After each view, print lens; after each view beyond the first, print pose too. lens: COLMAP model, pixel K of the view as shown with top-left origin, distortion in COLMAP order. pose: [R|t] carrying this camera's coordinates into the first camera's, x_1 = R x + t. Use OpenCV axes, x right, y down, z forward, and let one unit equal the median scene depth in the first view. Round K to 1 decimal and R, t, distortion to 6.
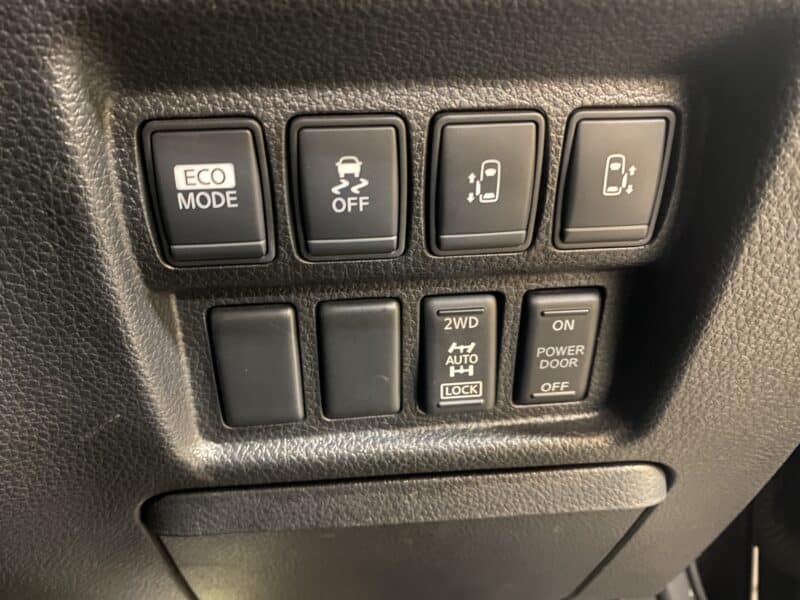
lens RADIAL K [[579.4, 0, 398.3], [0, 579.4, 299.4], [0, 0, 1]] dist [0.001310, -0.000924]
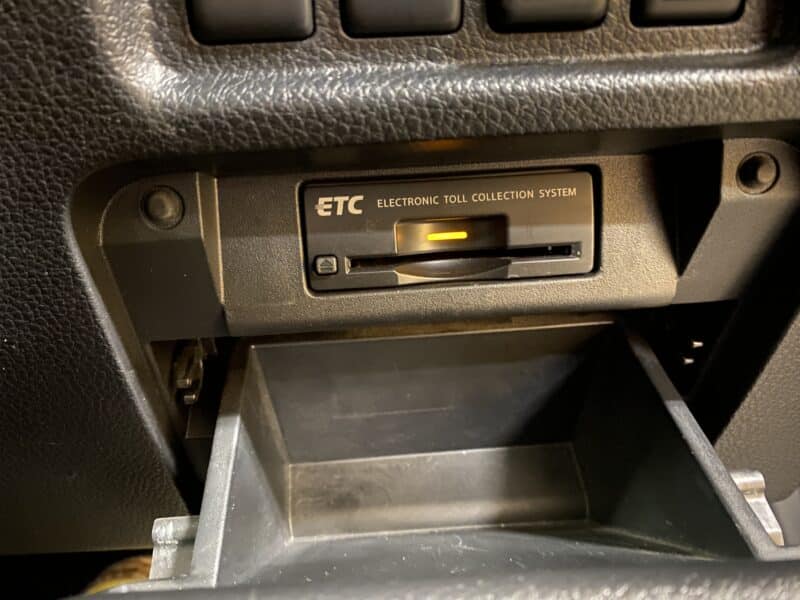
lens RADIAL K [[613.2, 0, 401.0], [0, 613.2, 300.3], [0, 0, 1]] dist [-0.007203, -0.000992]
pose [[0.999499, -0.017182, -0.026566, -0.050626], [0.014686, 0.995702, -0.091448, 0.568136], [0.028023, 0.091012, 0.995455, 0.341441]]
